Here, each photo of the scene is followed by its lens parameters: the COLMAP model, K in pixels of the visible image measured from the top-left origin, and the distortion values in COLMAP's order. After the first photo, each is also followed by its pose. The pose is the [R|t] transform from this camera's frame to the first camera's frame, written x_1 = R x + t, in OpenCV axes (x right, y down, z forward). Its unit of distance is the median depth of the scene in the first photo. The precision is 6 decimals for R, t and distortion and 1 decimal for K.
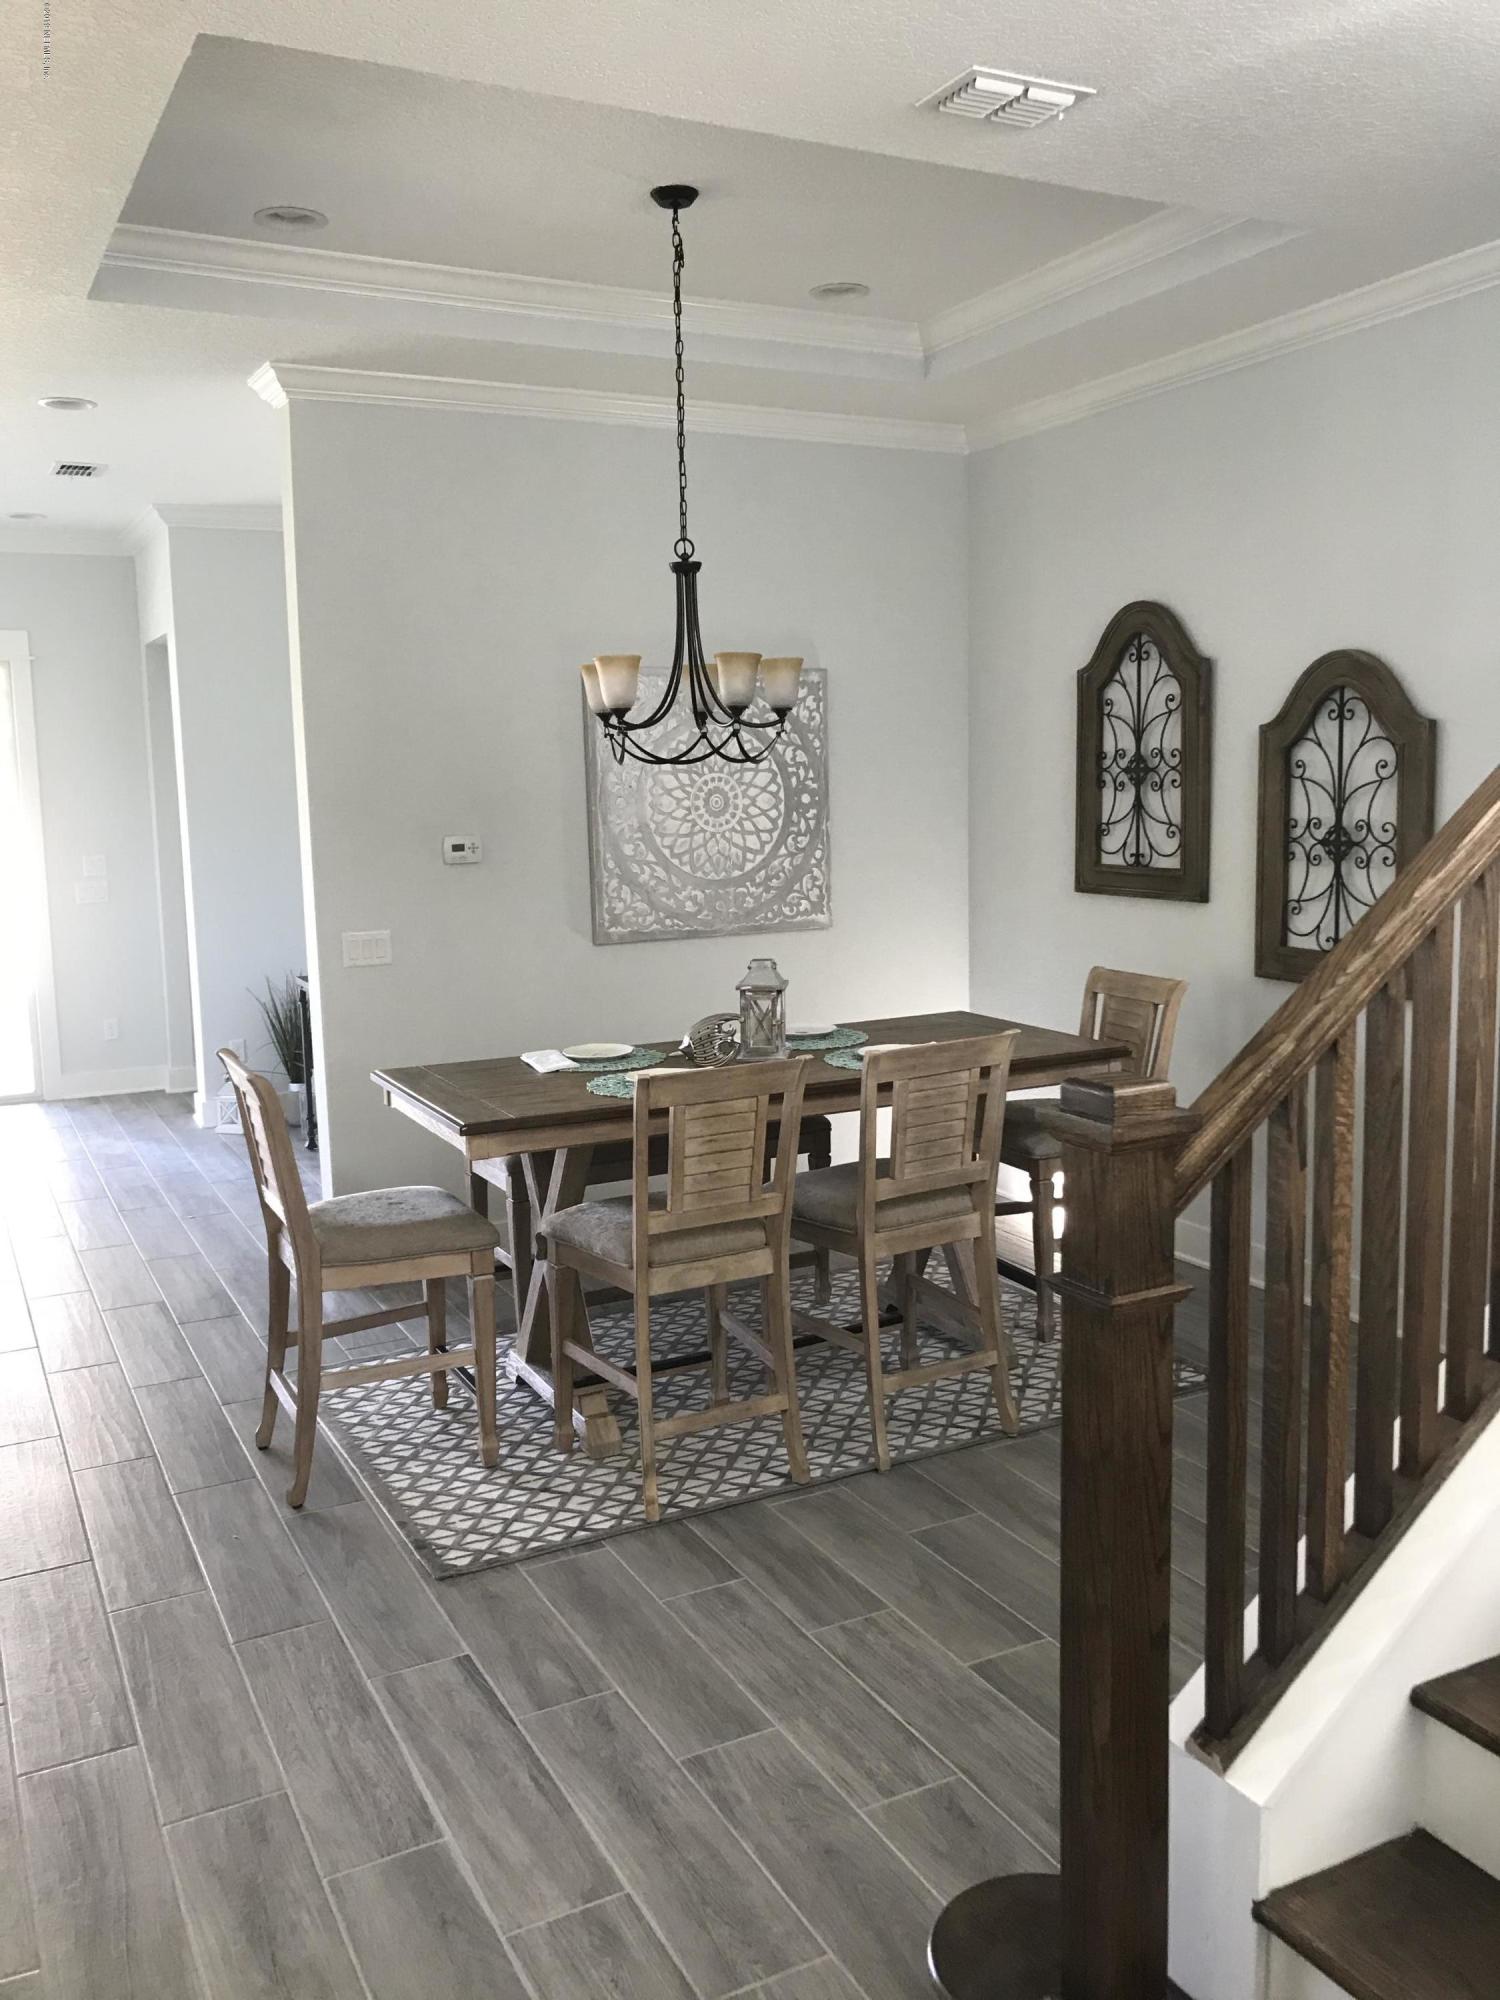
lens RADIAL K [[1674.3, 0, 750.0], [0, 1674.3, 1000.0], [0, 0, 1]] dist [0.000864, -0.005906]
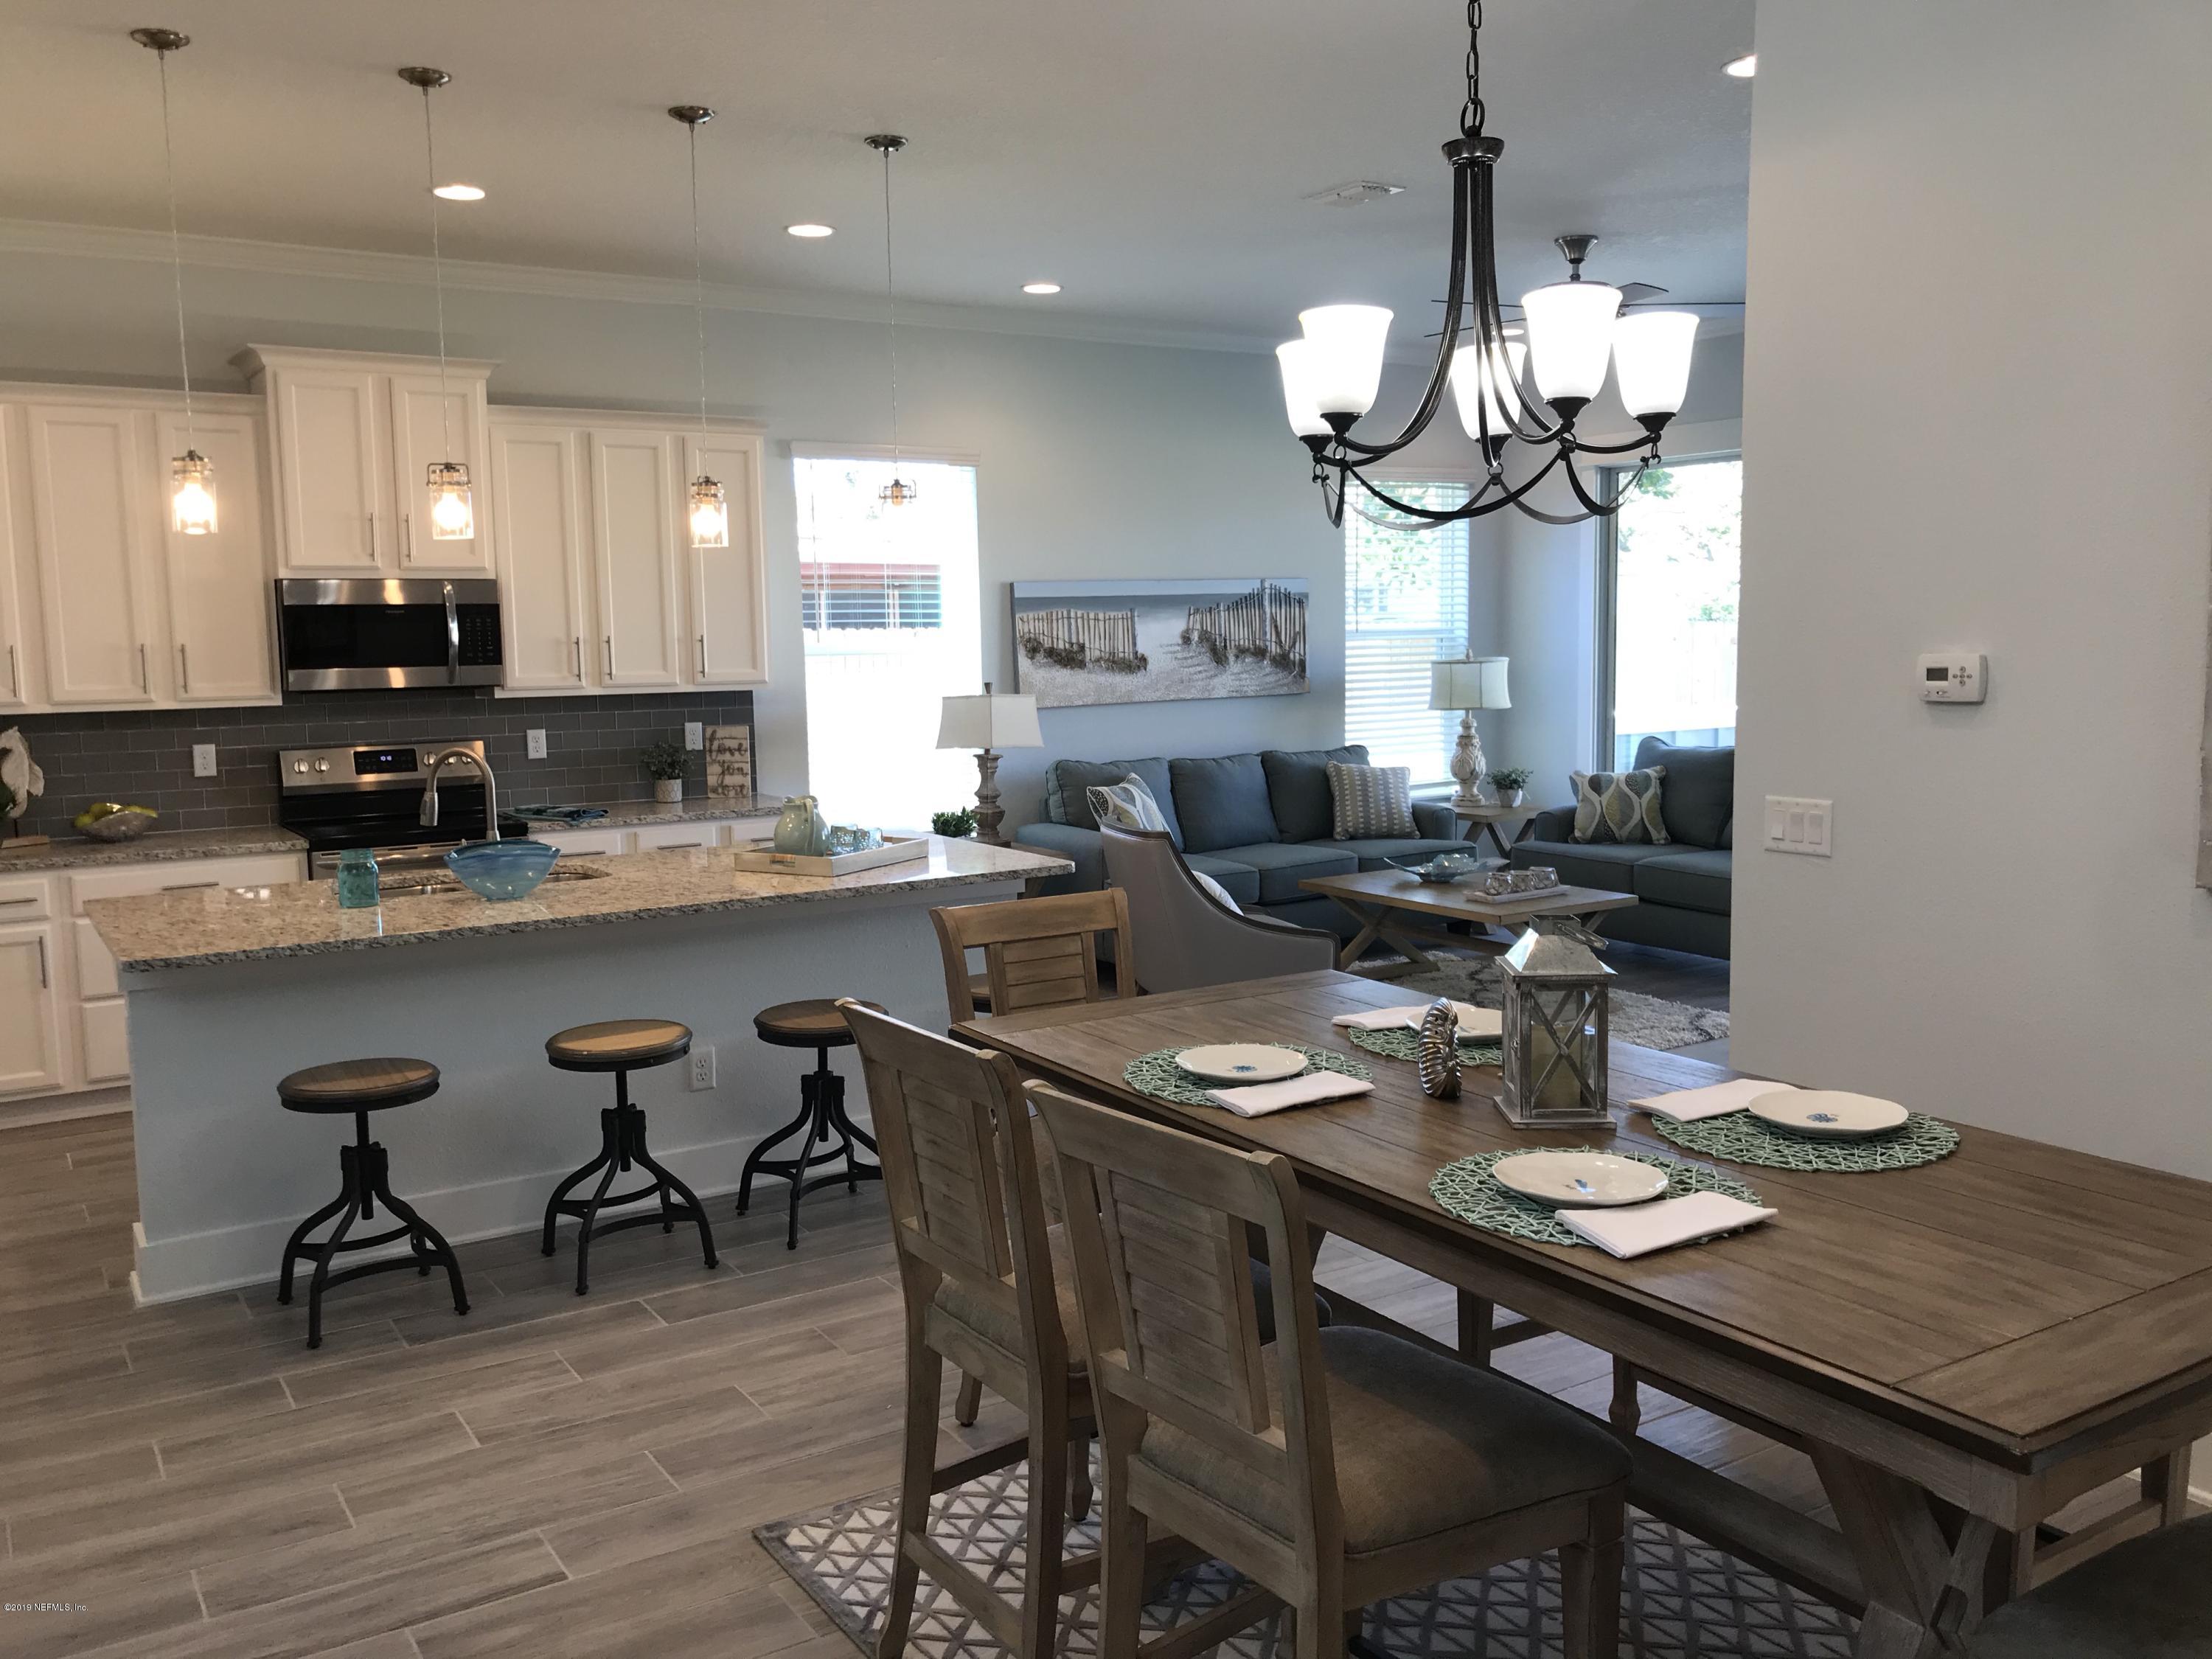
lens RADIAL K [[1851.8, 0, 1106.0], [0, 1851.8, 829.5], [0, 0, 1]] dist [0.000864, -0.005906]
pose [[0.108719, 0.146839, -0.983168, 0.562054], [-0.132785, 0.982312, 0.132028, -0.111024], [0.985164, 0.116196, 0.126294, 0.846939]]
